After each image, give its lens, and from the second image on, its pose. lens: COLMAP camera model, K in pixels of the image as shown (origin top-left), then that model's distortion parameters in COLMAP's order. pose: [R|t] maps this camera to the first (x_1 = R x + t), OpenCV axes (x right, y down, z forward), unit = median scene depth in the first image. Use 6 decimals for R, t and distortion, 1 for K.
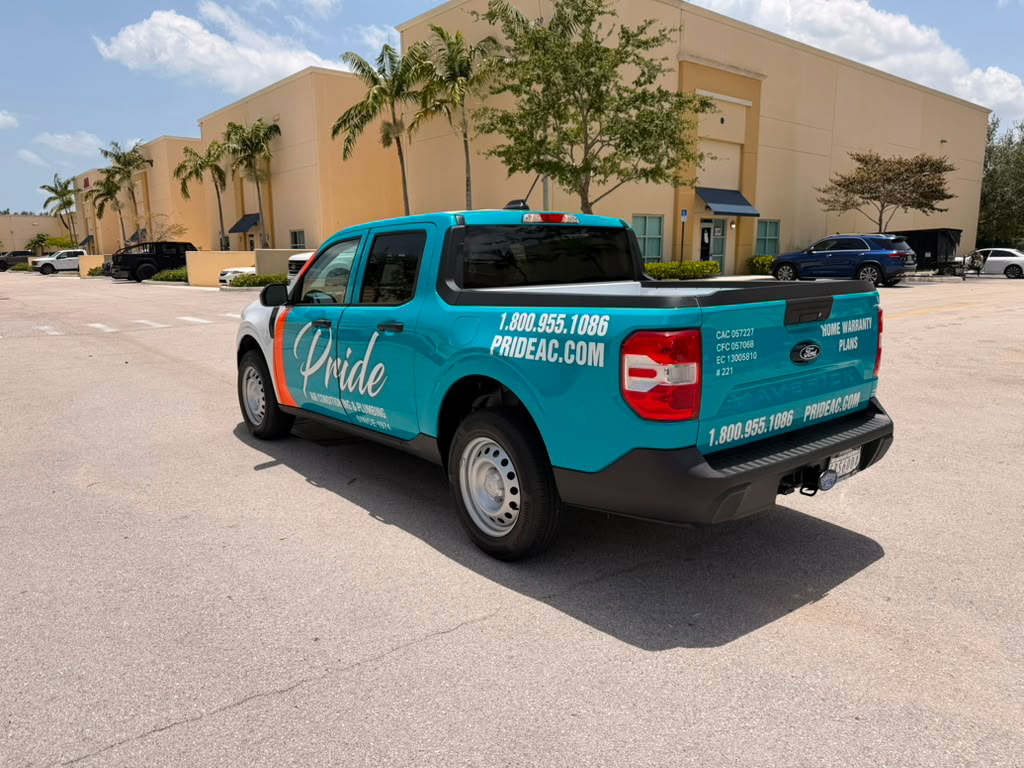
lens RADIAL K [[767.0, 0, 522.5], [0, 767.0, 387.4], [0, 0, 1]] dist [0.056080, -0.081311]
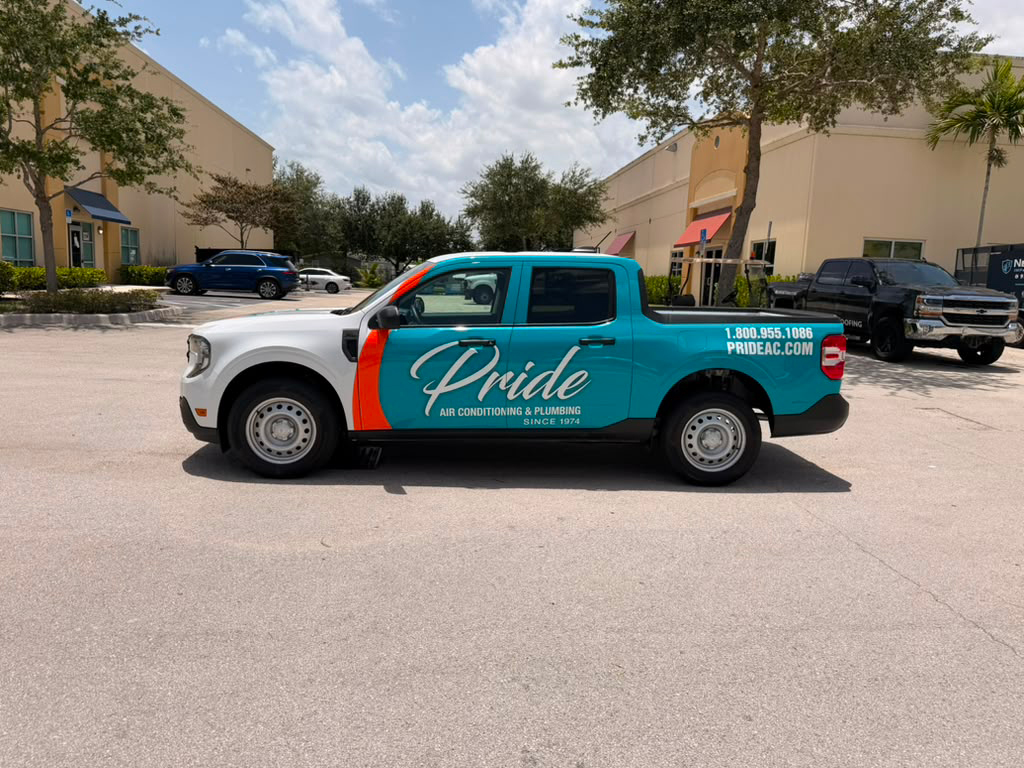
lens RADIAL K [[767.0, 0, 522.5], [0, 767.0, 387.4], [0, 0, 1]] dist [0.056080, -0.081311]
pose [[0.533801, -0.089360, 0.840875, -1.250118], [0.097203, 0.994293, 0.043958, -0.066278], [-0.840005, 0.058271, 0.539441, 0.386510]]
